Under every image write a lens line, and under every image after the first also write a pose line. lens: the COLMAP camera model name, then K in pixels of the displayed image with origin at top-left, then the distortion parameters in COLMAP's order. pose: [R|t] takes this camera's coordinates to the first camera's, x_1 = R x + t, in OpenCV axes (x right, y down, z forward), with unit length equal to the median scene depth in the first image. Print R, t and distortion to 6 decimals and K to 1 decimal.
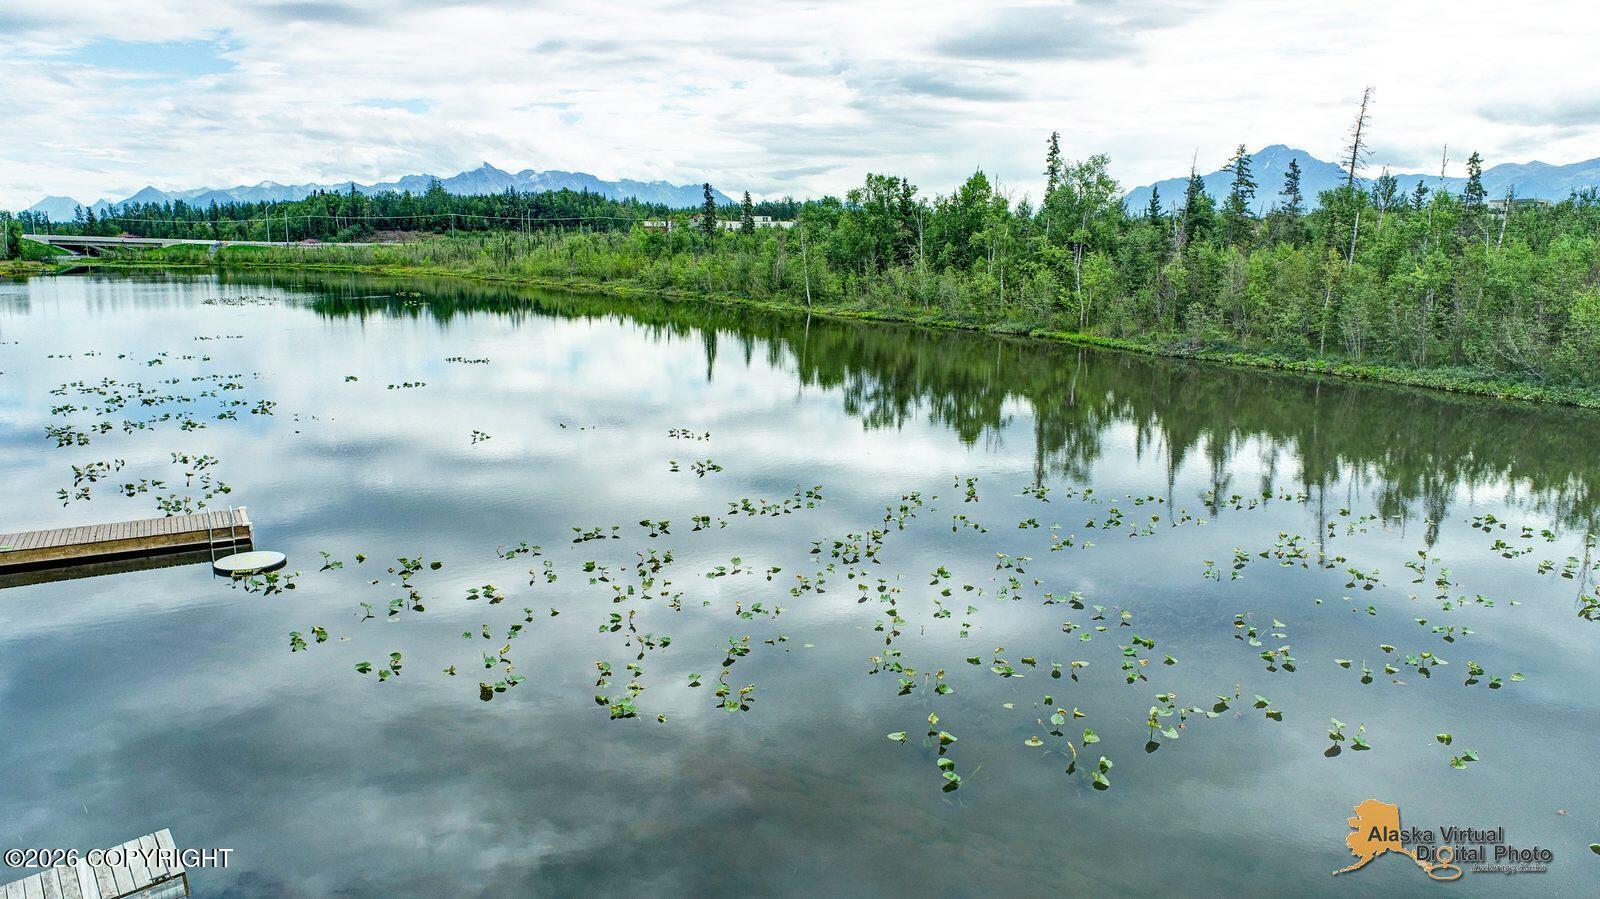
lens RADIAL K [[1092.1, 0, 796.6], [0, 1092.1, 449.0], [0, 0, 1]] dist [-0.010138, 0.002169]
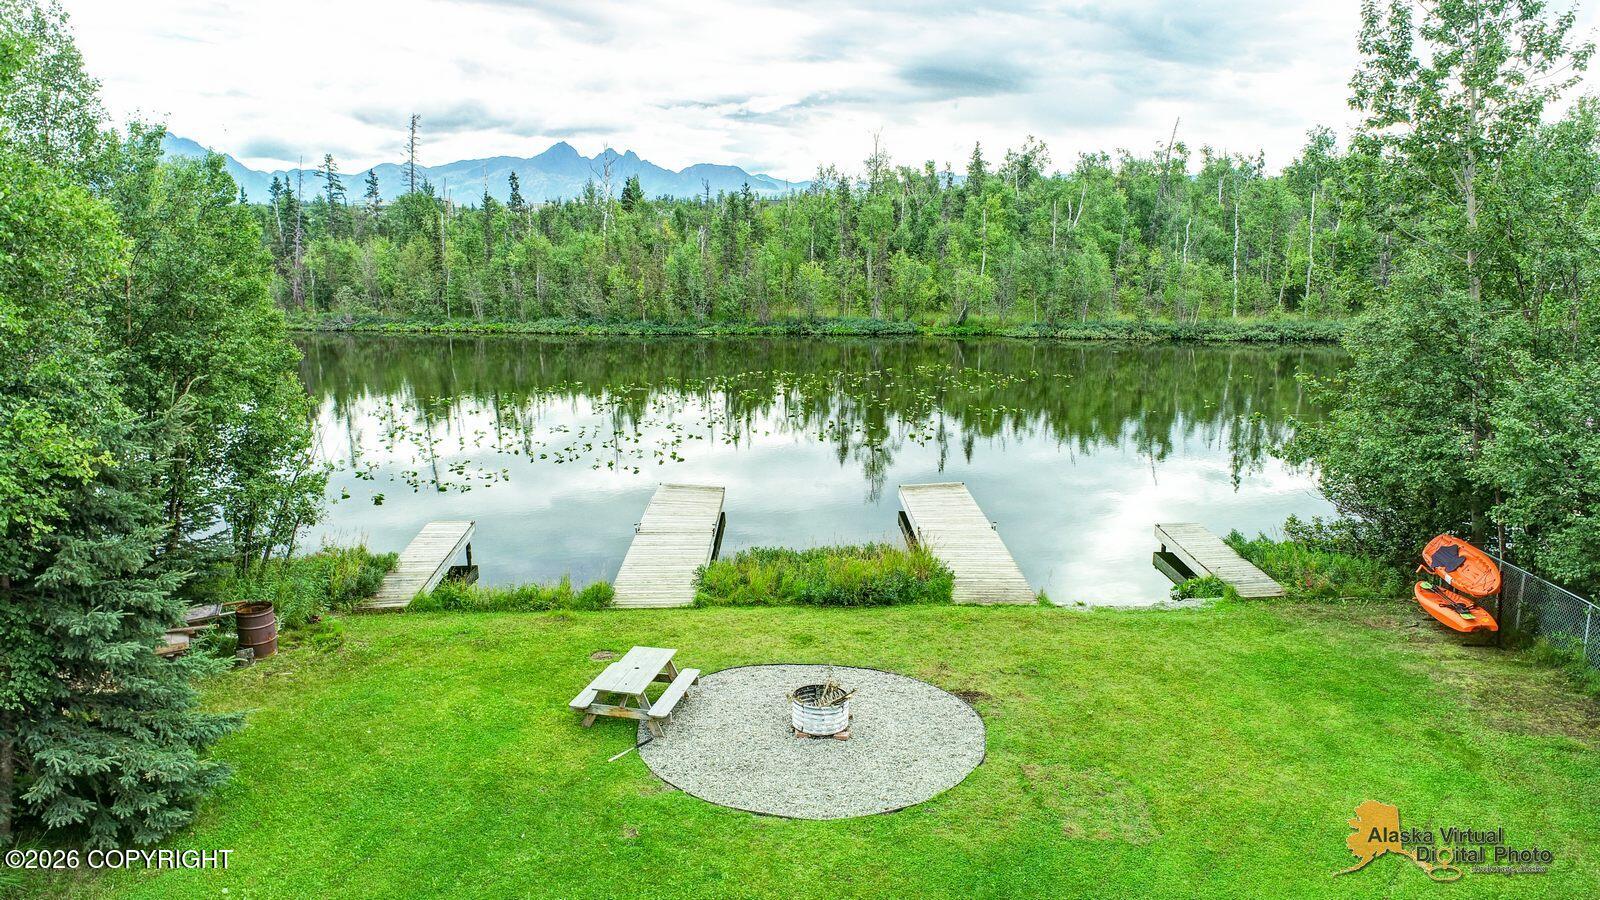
lens RADIAL K [[1092.1, 0, 802.5], [0, 1092.1, 451.5], [0, 0, 1]] dist [-0.010138, 0.002169]
pose [[0.606700, -0.158379, 0.778993, -0.347381], [0.152217, 0.984964, 0.081705, 0.031715], [-0.780221, 0.069006, 0.621686, -0.173672]]
